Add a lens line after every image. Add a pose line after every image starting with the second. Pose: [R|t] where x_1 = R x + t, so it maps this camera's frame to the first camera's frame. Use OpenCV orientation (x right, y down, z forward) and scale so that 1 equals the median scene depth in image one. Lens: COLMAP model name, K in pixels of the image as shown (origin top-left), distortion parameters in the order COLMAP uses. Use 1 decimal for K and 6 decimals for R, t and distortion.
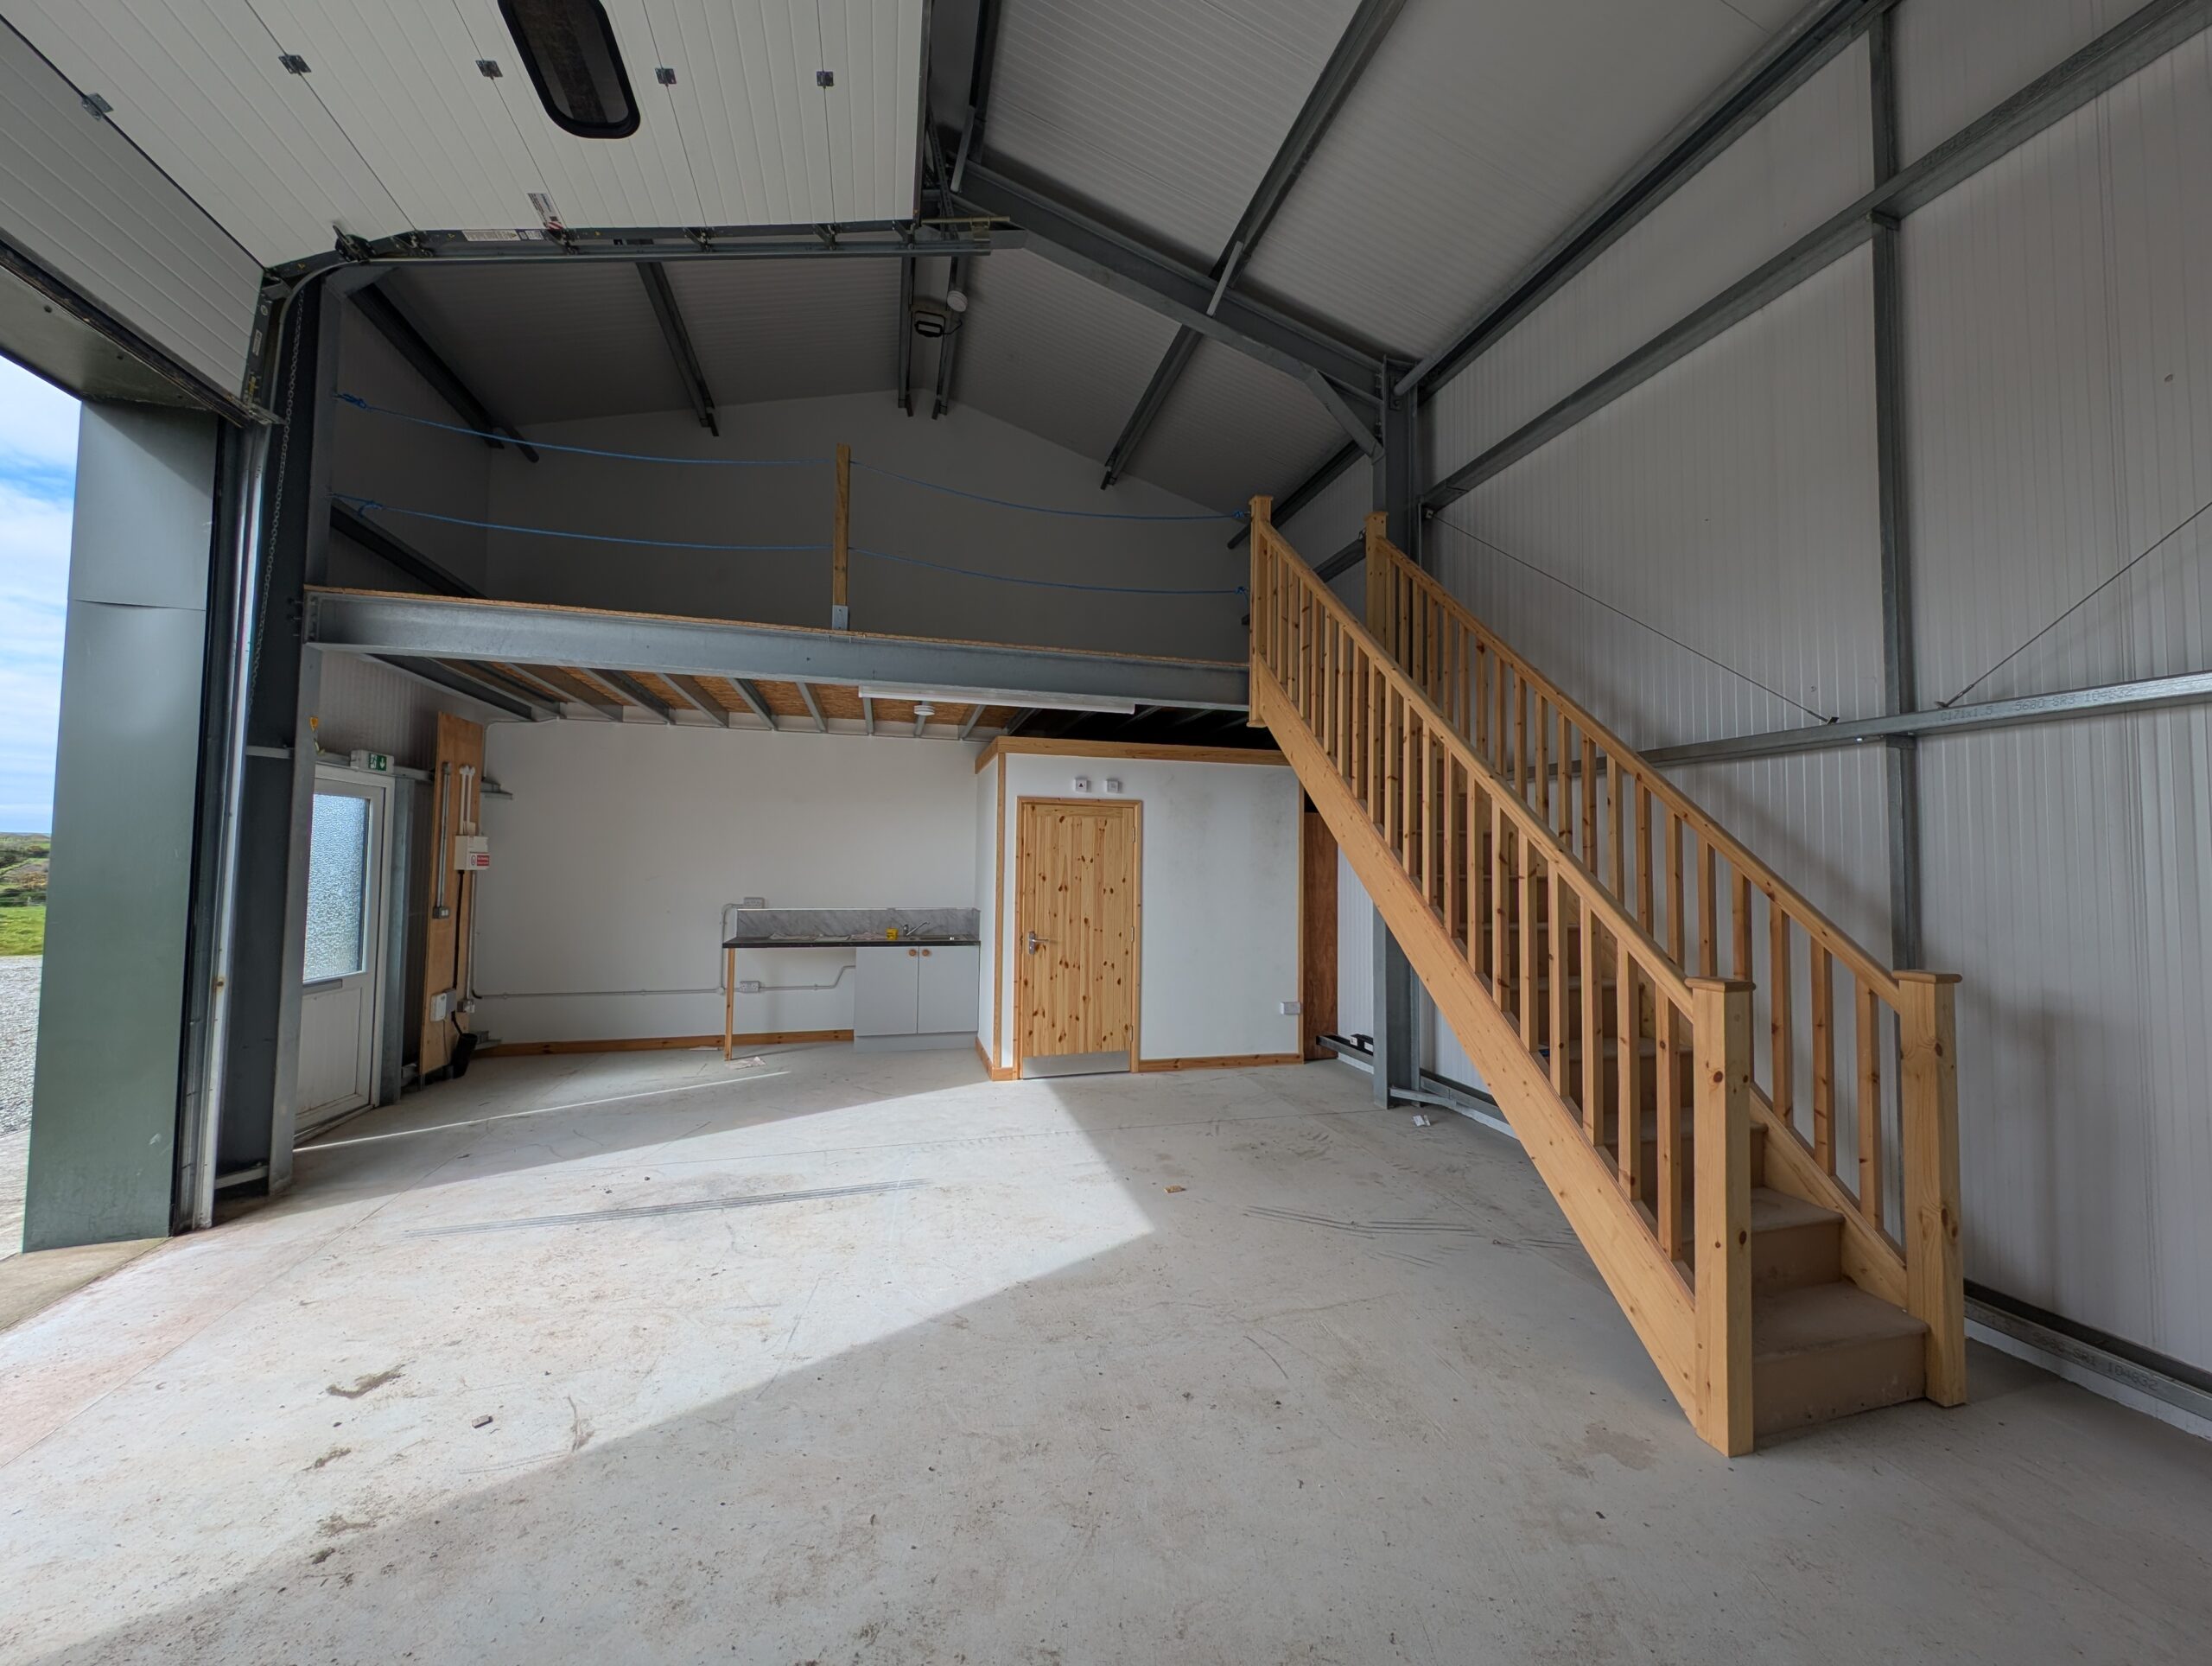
lens RADIAL K [[824.0, 0, 1107.9], [0, 824.0, 828.4], [0, 0, 1]] dist [0.005503, -0.002540]
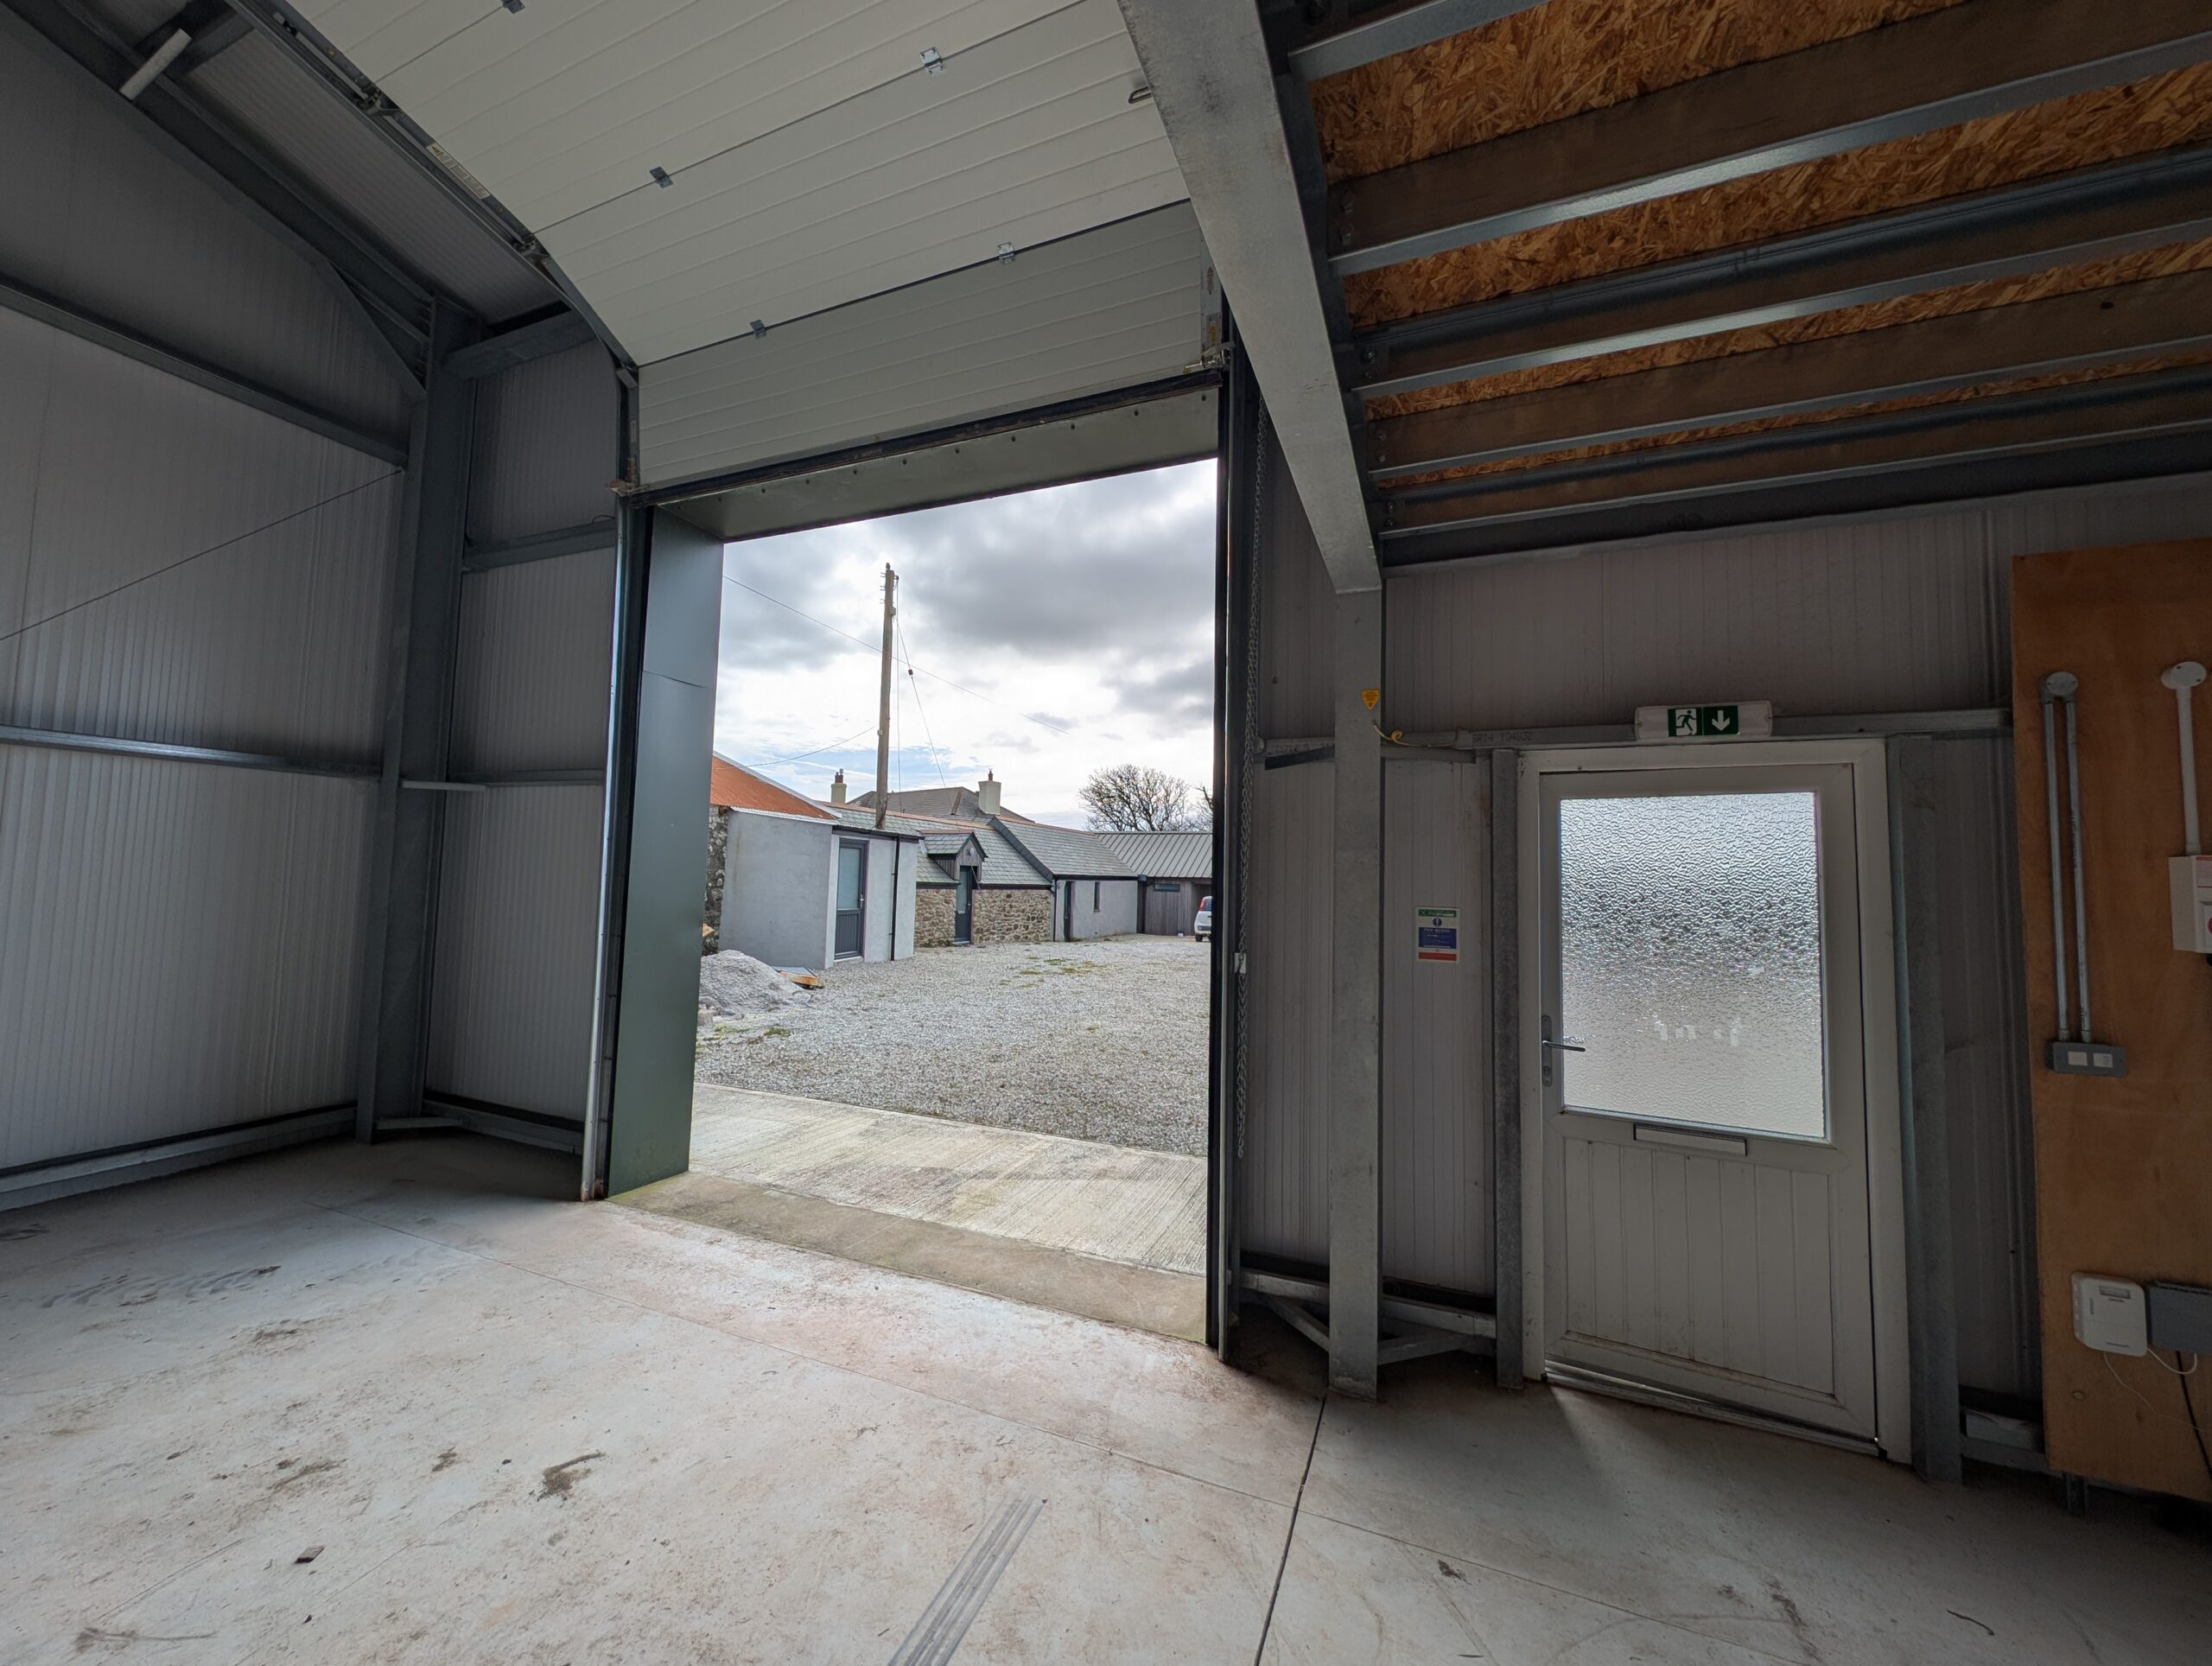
lens RADIAL K [[824.0, 0, 1105.7], [0, 824.0, 830.1], [0, 0, 1]] dist [0.005503, -0.002540]
pose [[-0.610931, -0.078726, -0.787759, -0.219193], [0.001941, 0.994891, -0.100932, 0.034686], [0.791681, -0.063192, -0.607658, 0.885906]]
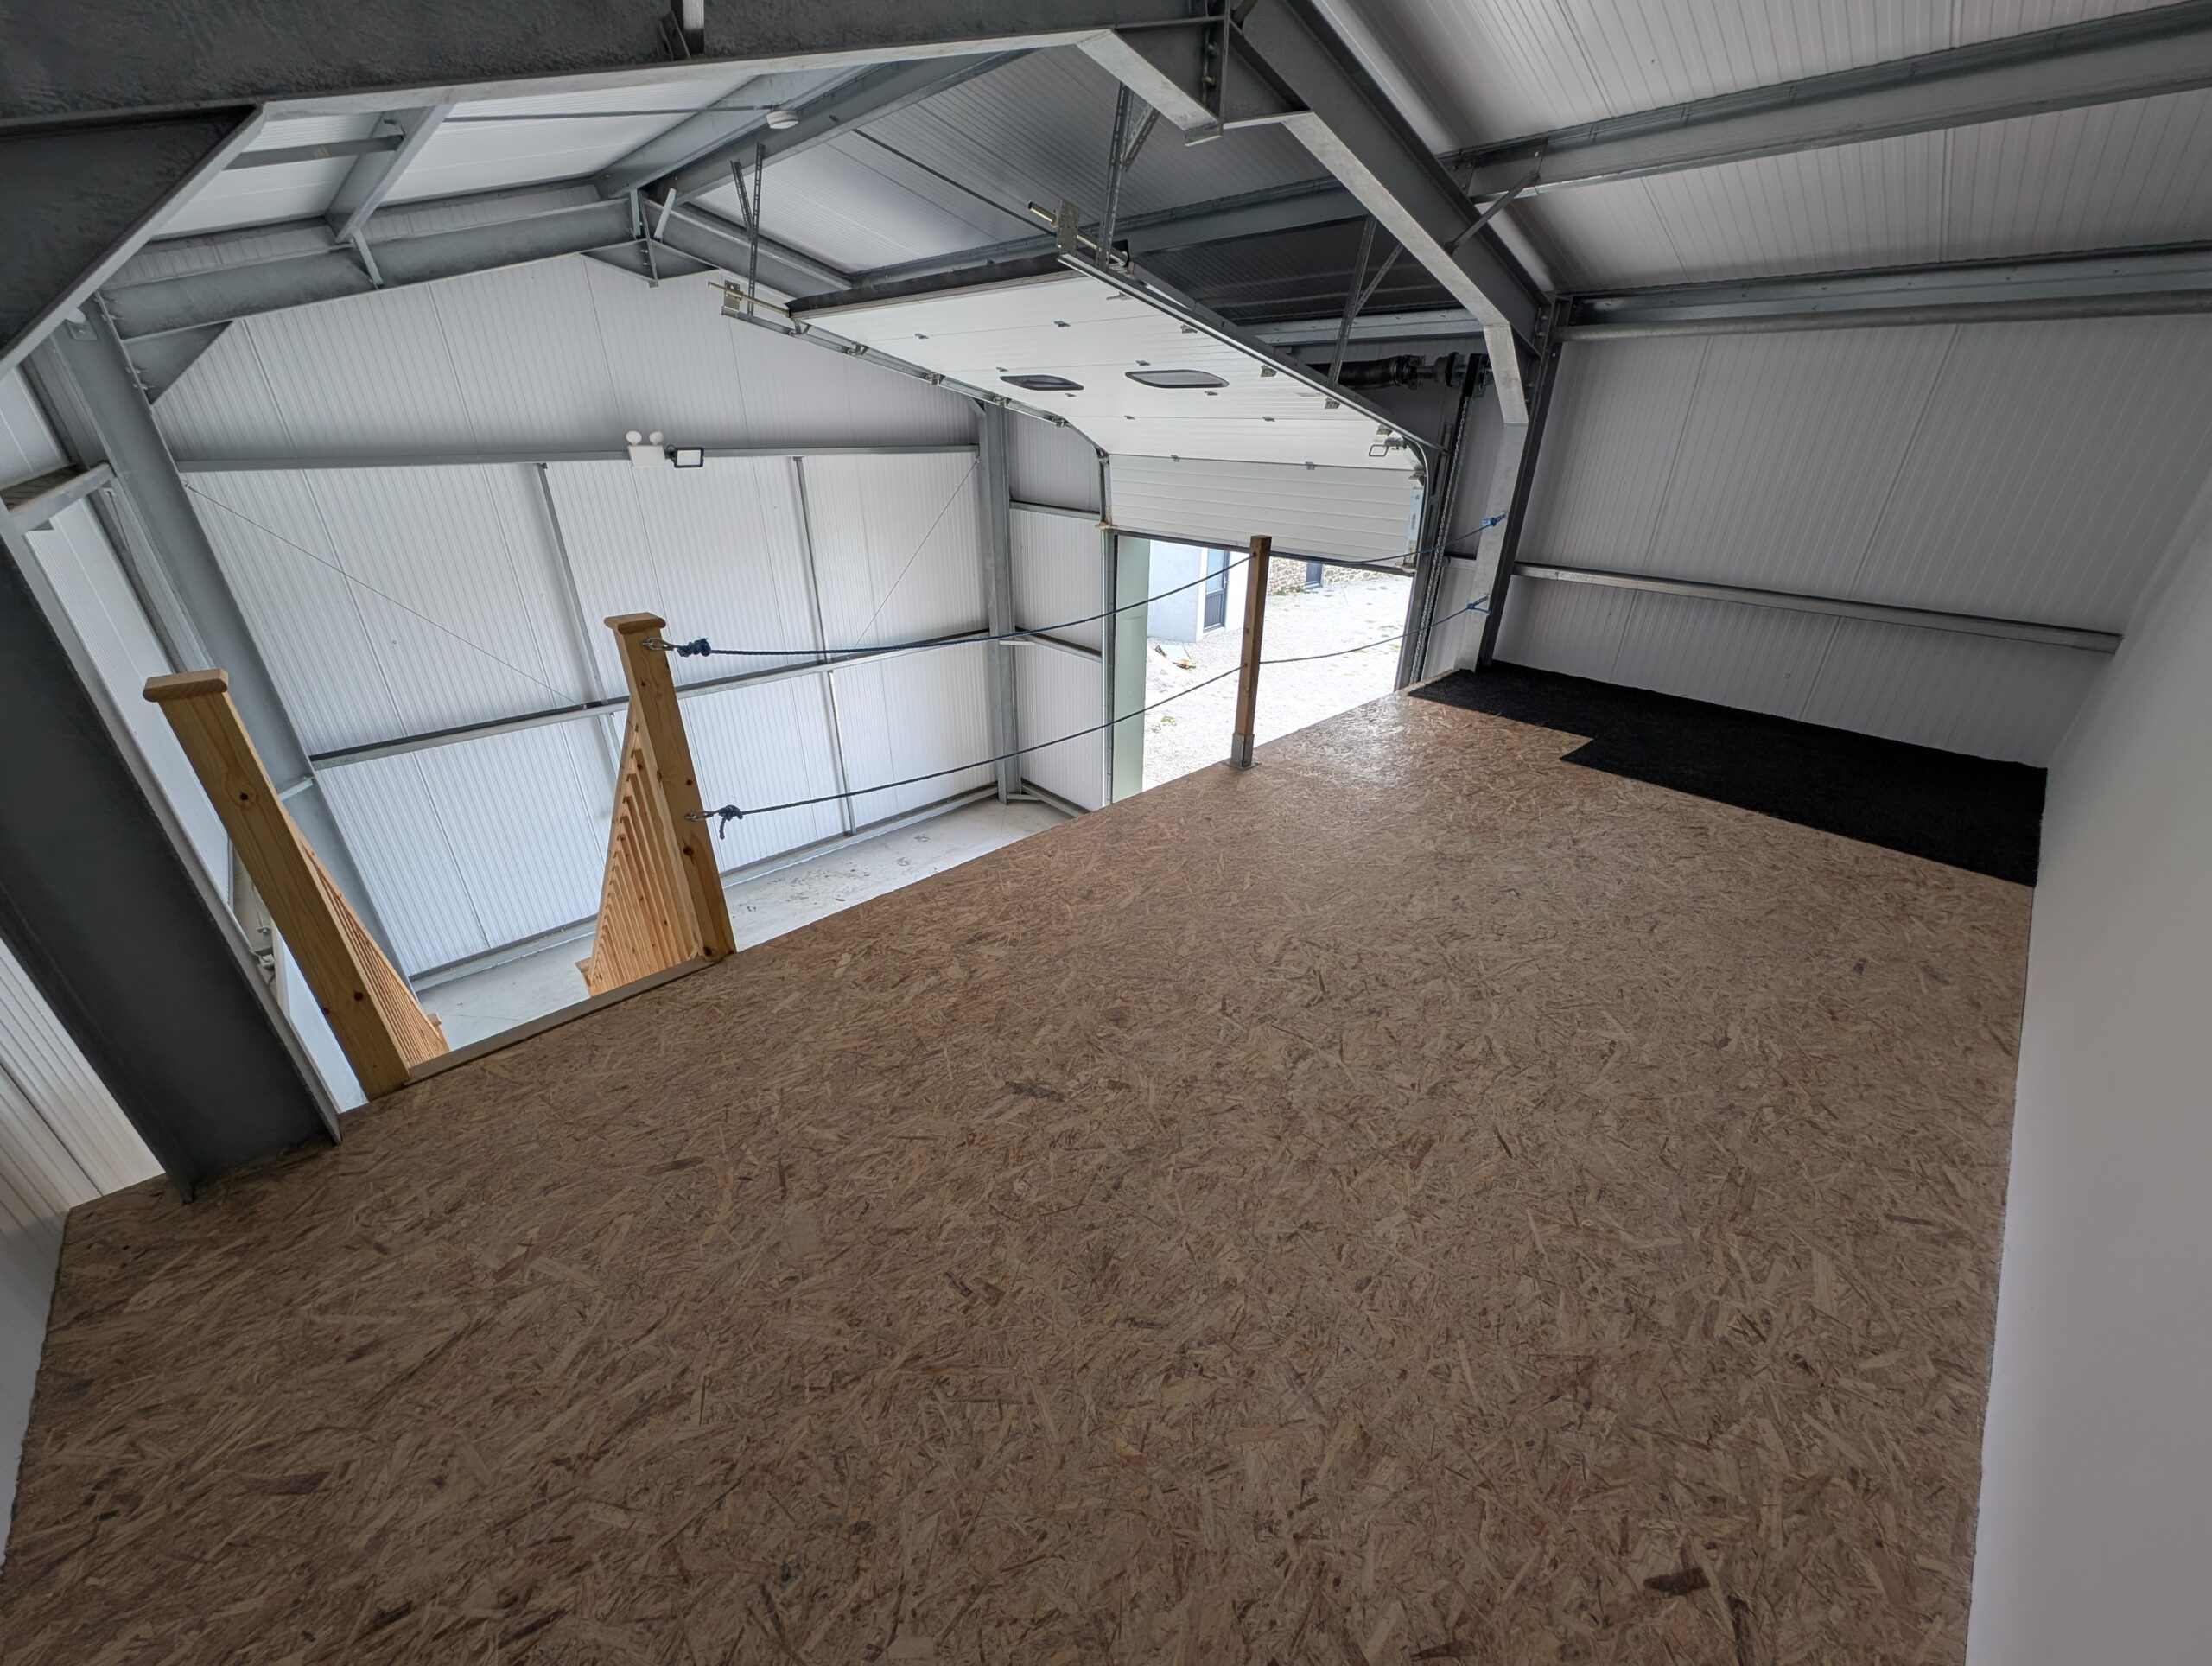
lens RADIAL K [[824.0, 0, 1107.3], [0, 824.0, 832.3], [0, 0, 1]] dist [0.005503, -0.002540]
pose [[-0.880163, 0.195207, -0.432674, 0.164140], [-0.001369, 0.910476, 0.413560, -0.443267], [0.474669, 0.364593, -0.801100, 1.386734]]
